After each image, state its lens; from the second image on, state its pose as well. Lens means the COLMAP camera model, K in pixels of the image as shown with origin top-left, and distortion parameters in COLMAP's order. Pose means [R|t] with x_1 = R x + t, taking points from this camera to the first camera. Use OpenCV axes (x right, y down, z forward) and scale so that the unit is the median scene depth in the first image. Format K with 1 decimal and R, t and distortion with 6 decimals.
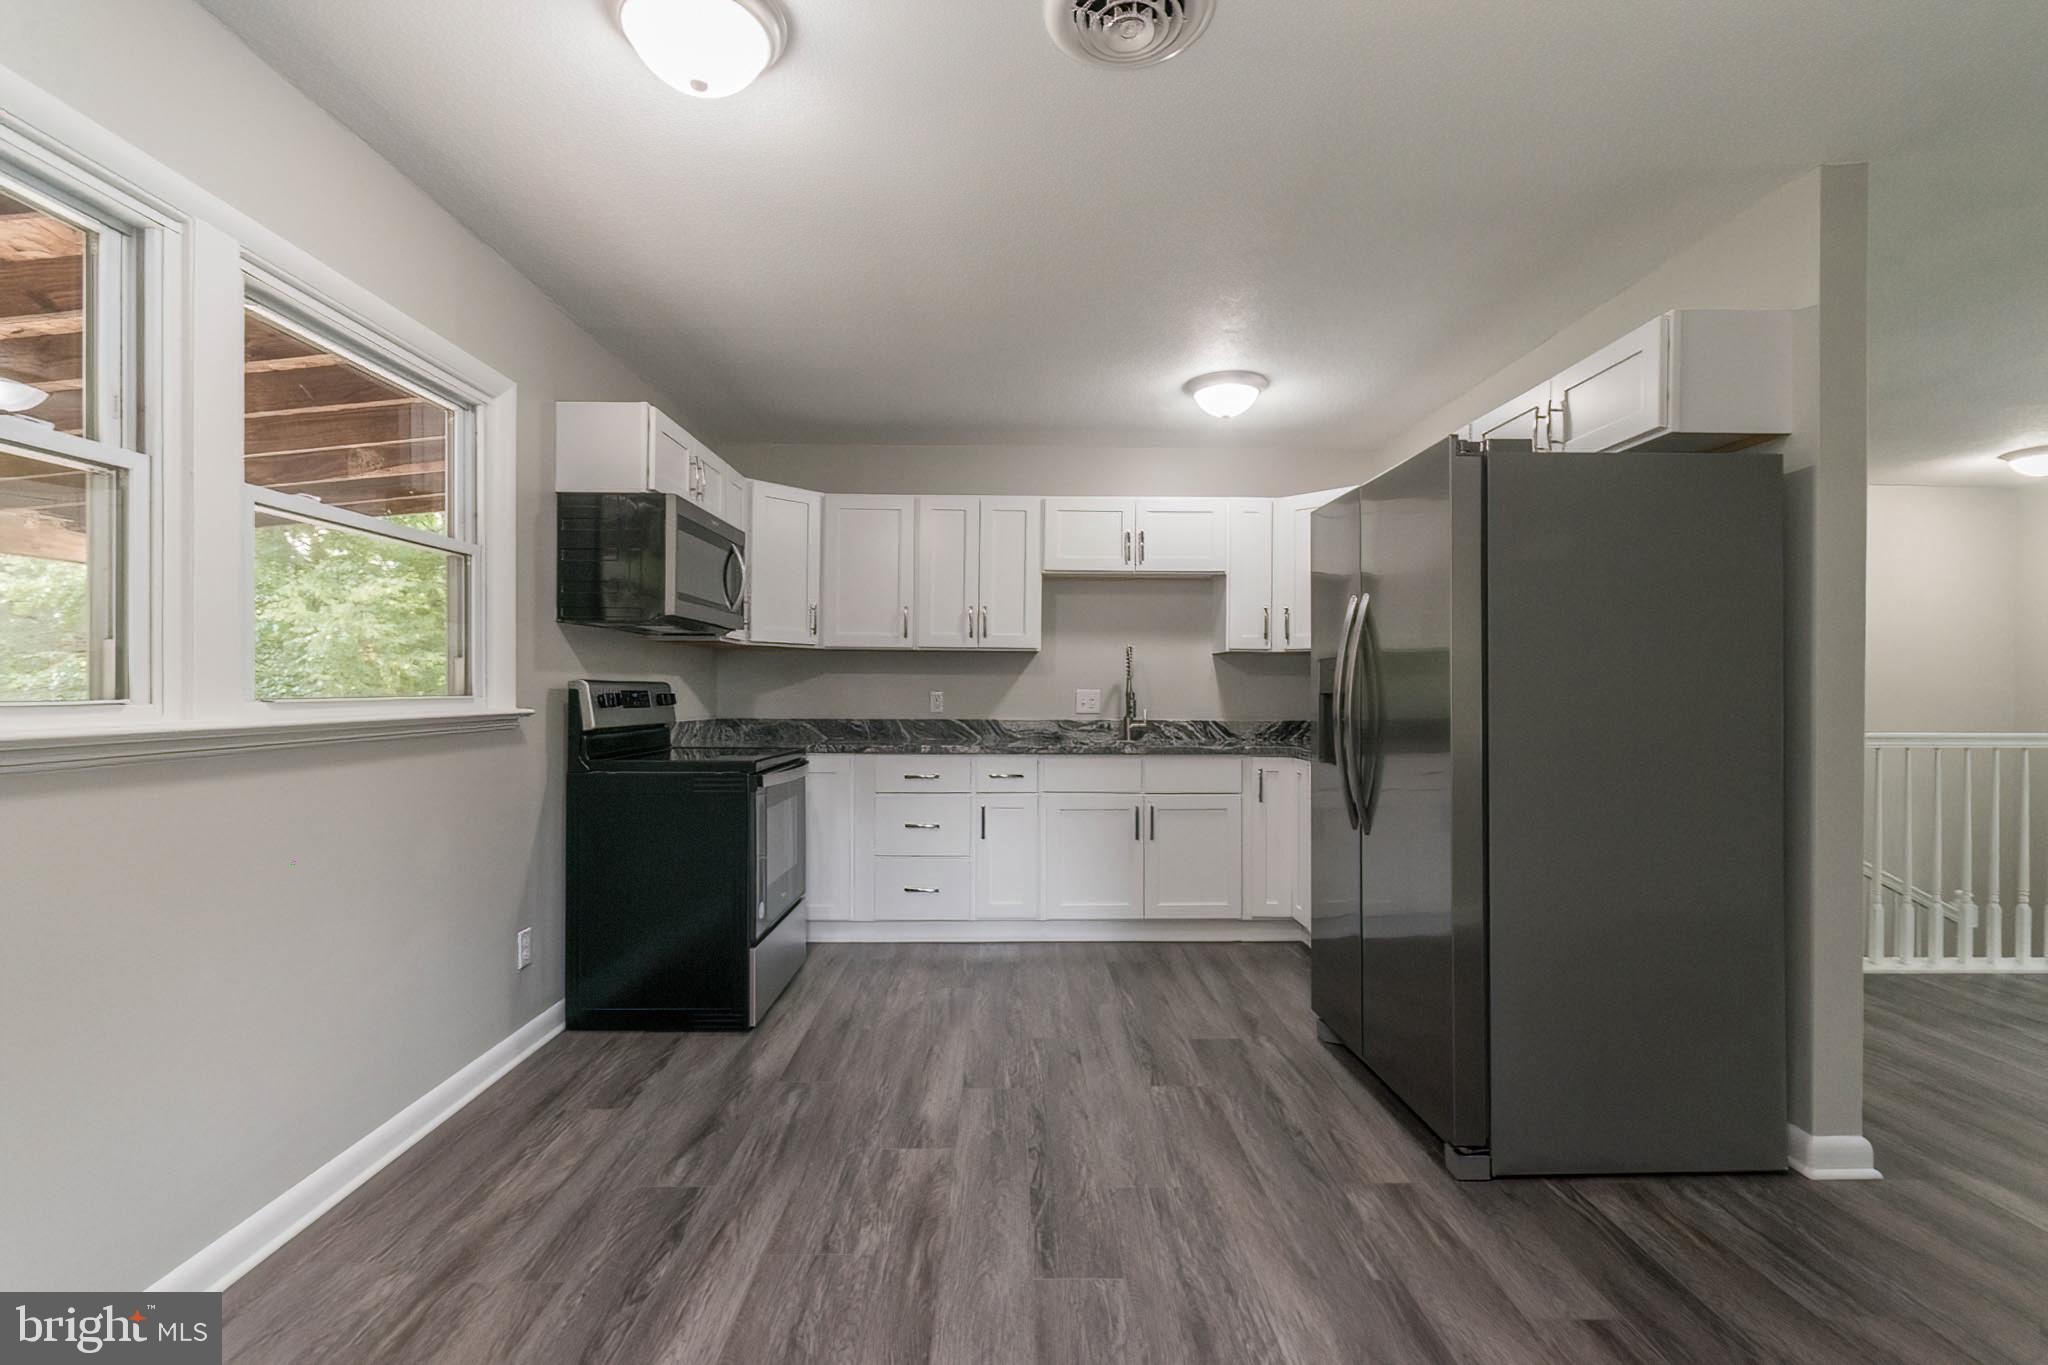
lens RADIAL K [[905.8, 0, 1010.2], [0, 905.8, 684.1], [0, 0, 1]] dist [0.001556, -0.000797]
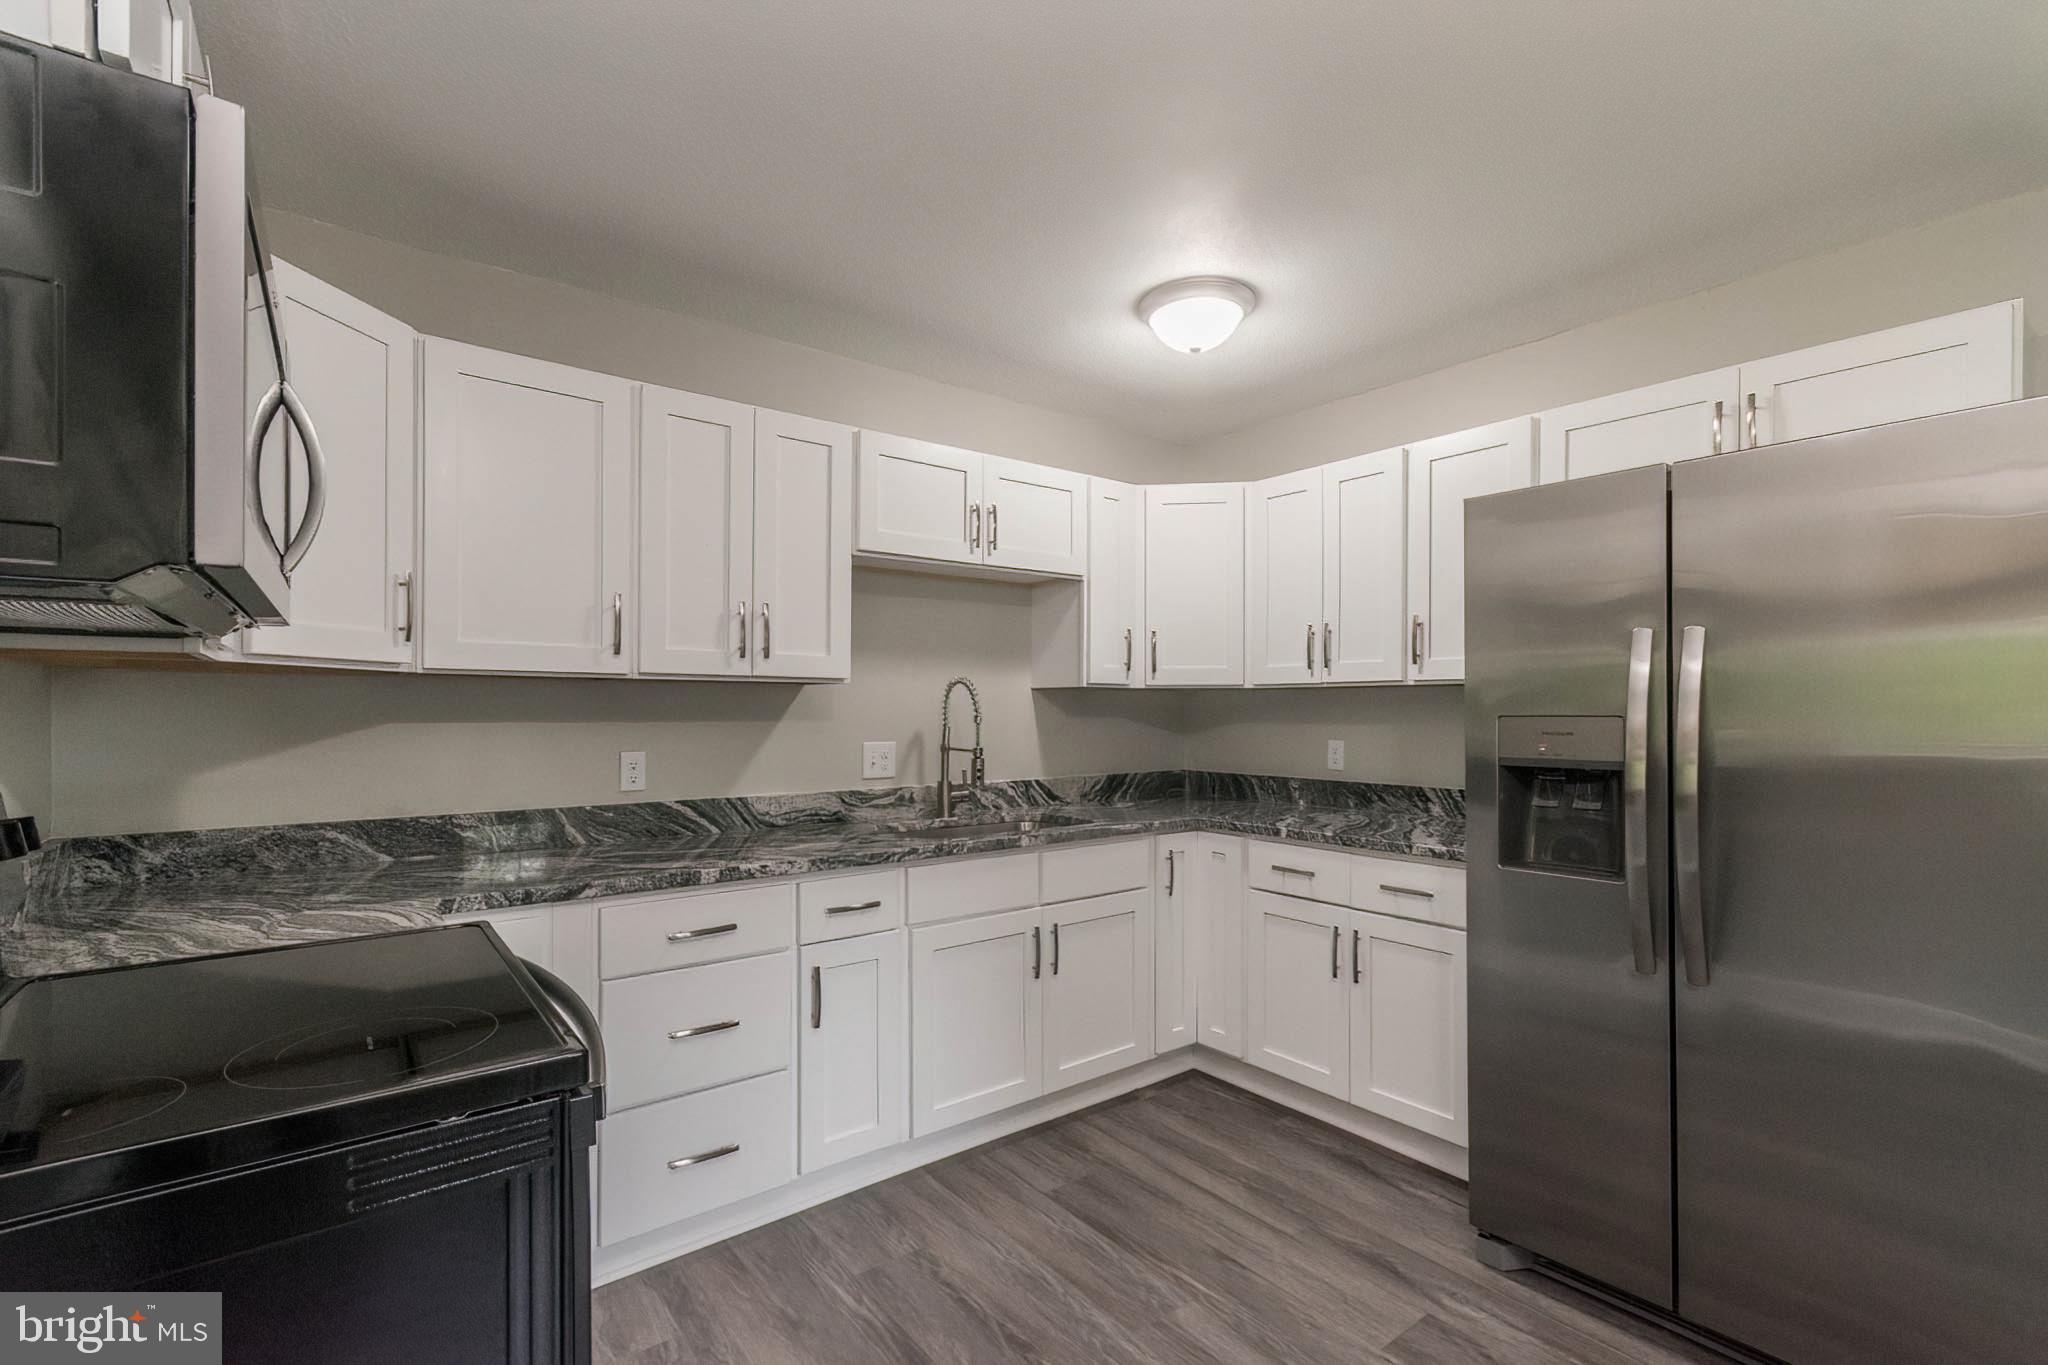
lens RADIAL K [[905.8, 0, 1022.9], [0, 905.8, 707.8], [0, 0, 1]] dist [0.001556, -0.000797]
pose [[0.797887, -0.004787, 0.602788, -0.340271], [-0.001203, 0.999954, 0.009534, -0.037456], [-0.602806, -0.008333, 0.797844, 0.638773]]
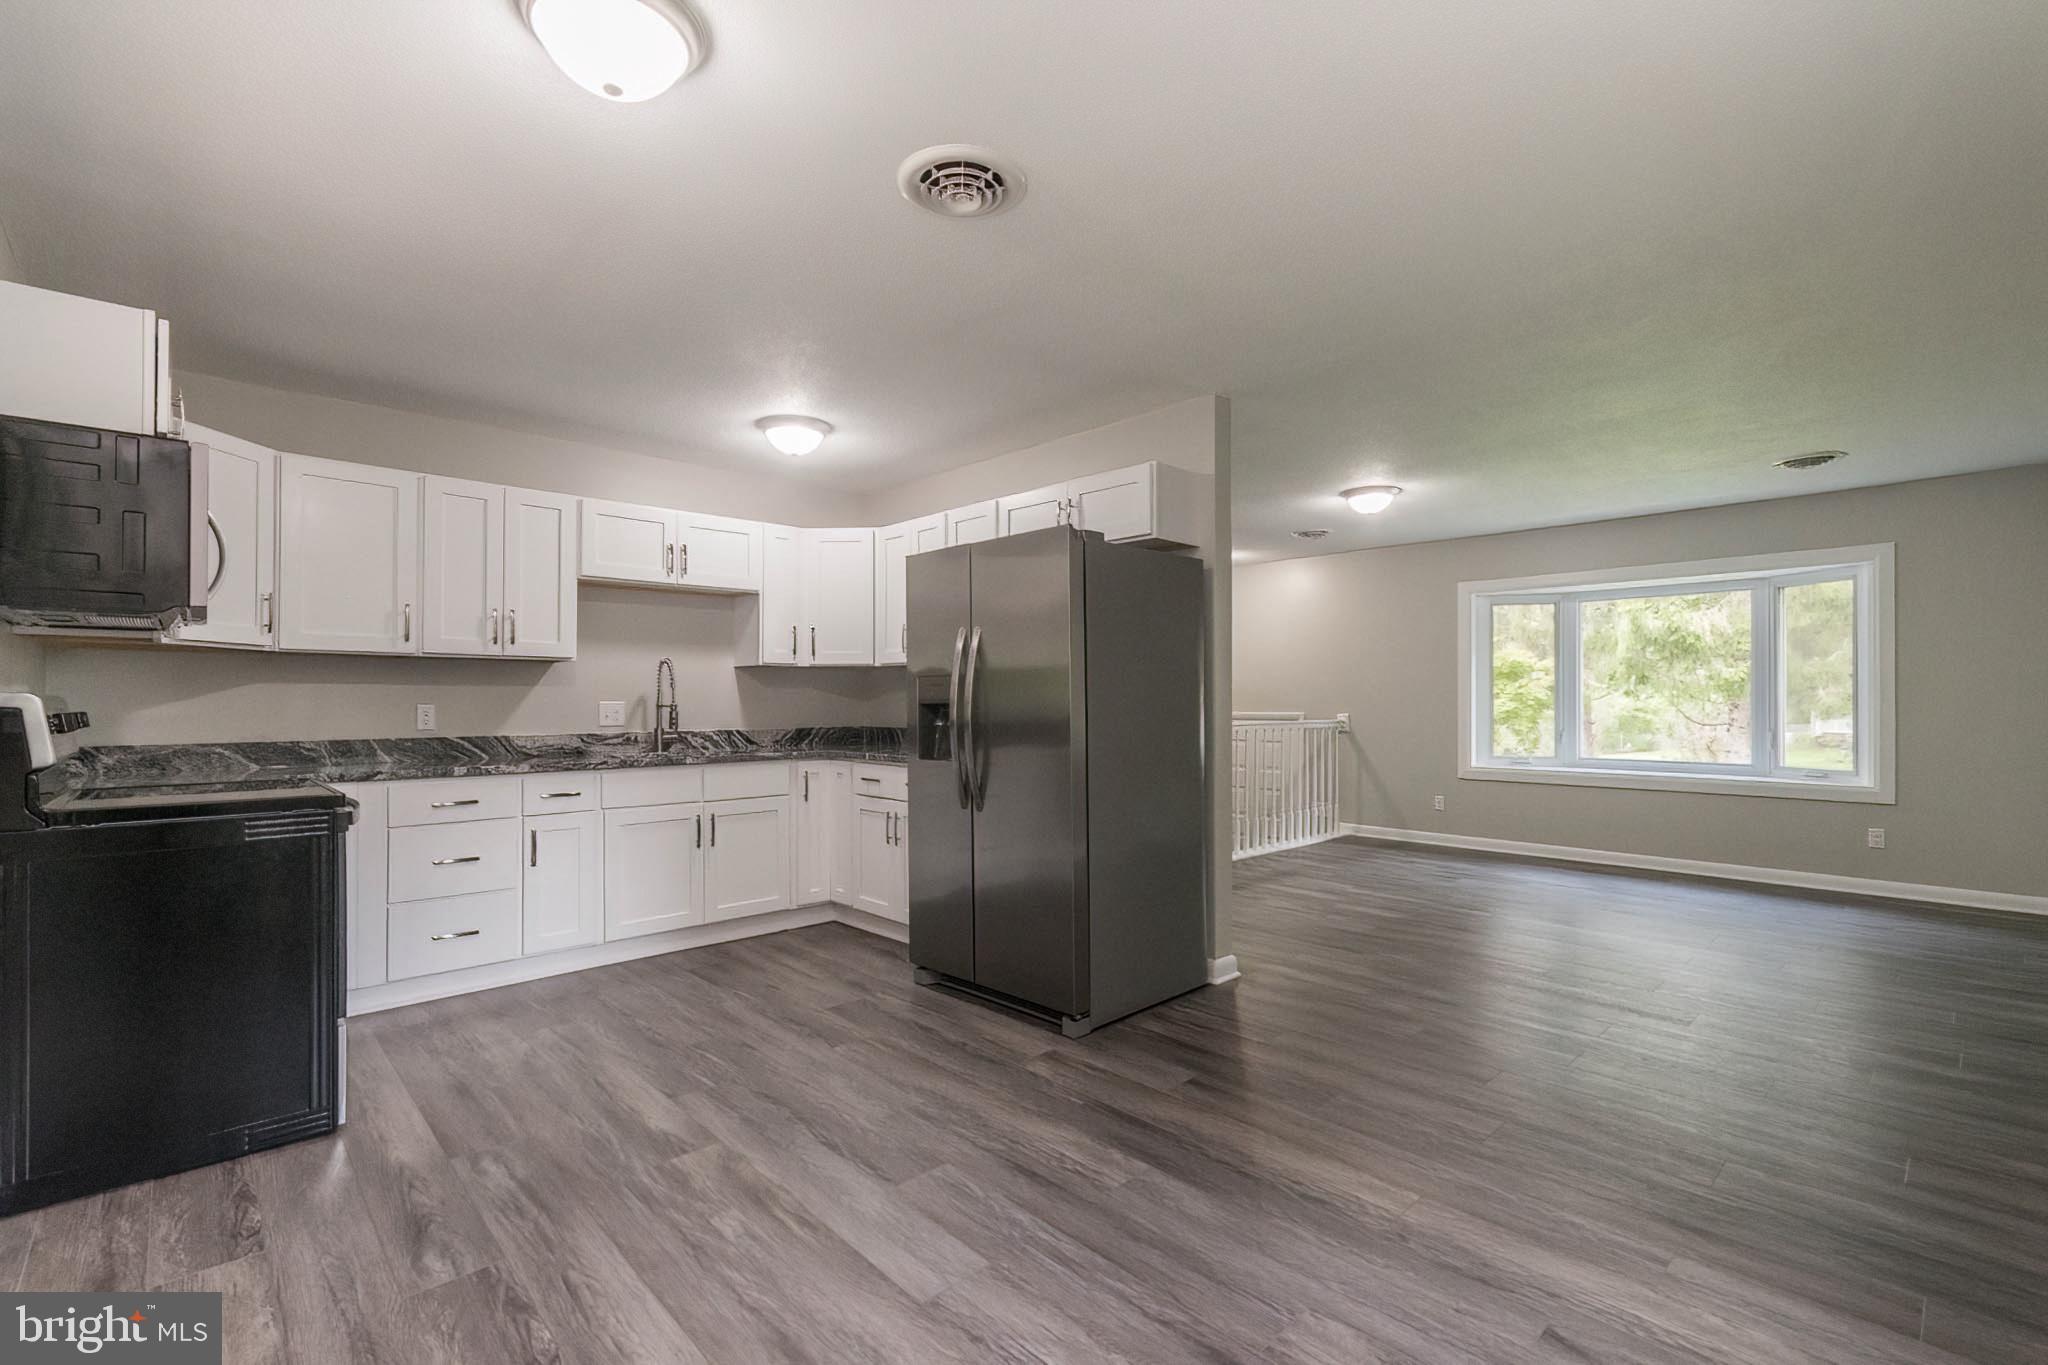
lens RADIAL K [[905.8, 0, 1022.5], [0, 905.8, 697.0], [0, 0, 1]] dist [0.001556, -0.000797]
pose [[0.734625, -0.004166, 0.678461, -0.376075], [-0.000235, 0.999980, 0.006395, -0.007507], [-0.678474, -0.004857, 0.734609, -0.006253]]
